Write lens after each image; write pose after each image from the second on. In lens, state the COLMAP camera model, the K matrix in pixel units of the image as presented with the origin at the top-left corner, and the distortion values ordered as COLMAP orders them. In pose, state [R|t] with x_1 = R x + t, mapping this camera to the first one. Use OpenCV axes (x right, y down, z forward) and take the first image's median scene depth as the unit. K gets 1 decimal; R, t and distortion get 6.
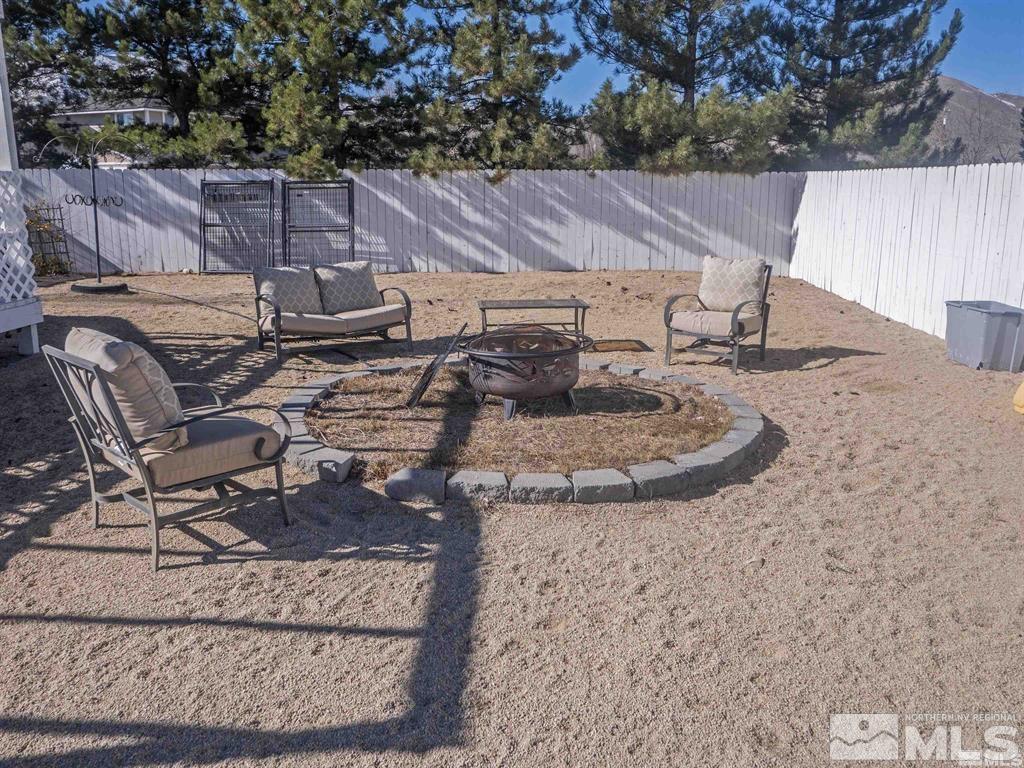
lens RADIAL K [[865.7, 0, 532.0], [0, 865.7, 383.9], [0, 0, 1]] dist [-0.011999, -0.001185]
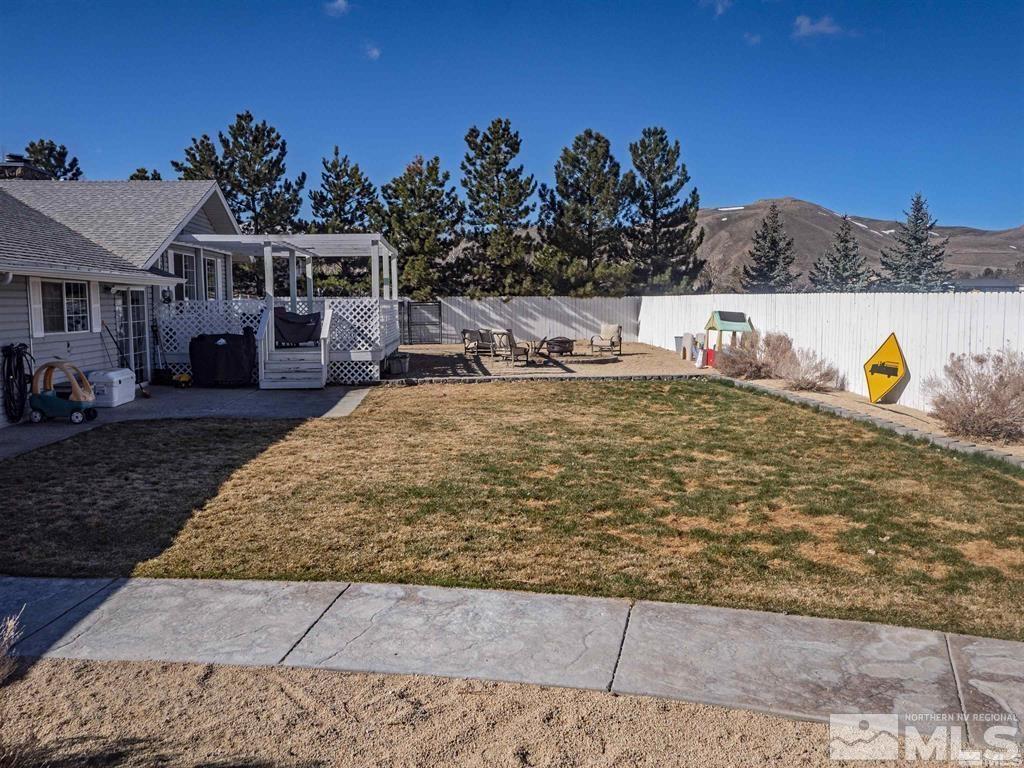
lens RADIAL K [[869.0, 0, 512.0], [0, 869.0, 384.0], [0, 0, 1]] dist [-0.038284, 0.019163]
pose [[0.995082, -0.018890, 0.097239, -0.244768], [0.030886, 0.991878, -0.123384, 0.248881], [-0.094118, 0.125781, 0.987583, -1.165228]]
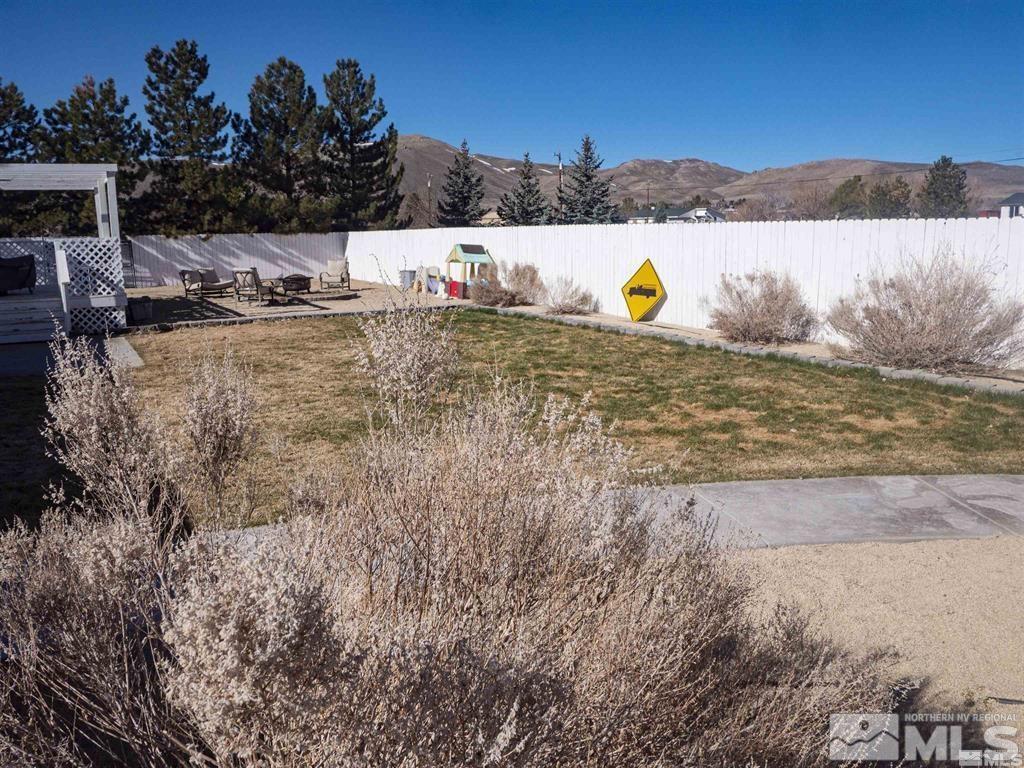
lens RADIAL K [[869.0, 0, 512.0], [0, 869.0, 384.0], [0, 0, 1]] dist [-0.038284, 0.019163]
pose [[0.873496, -0.103437, 0.475716, -0.418669], [0.128277, 0.991538, -0.019944, 0.244374], [-0.469628, 0.078444, 0.879373, -1.139636]]
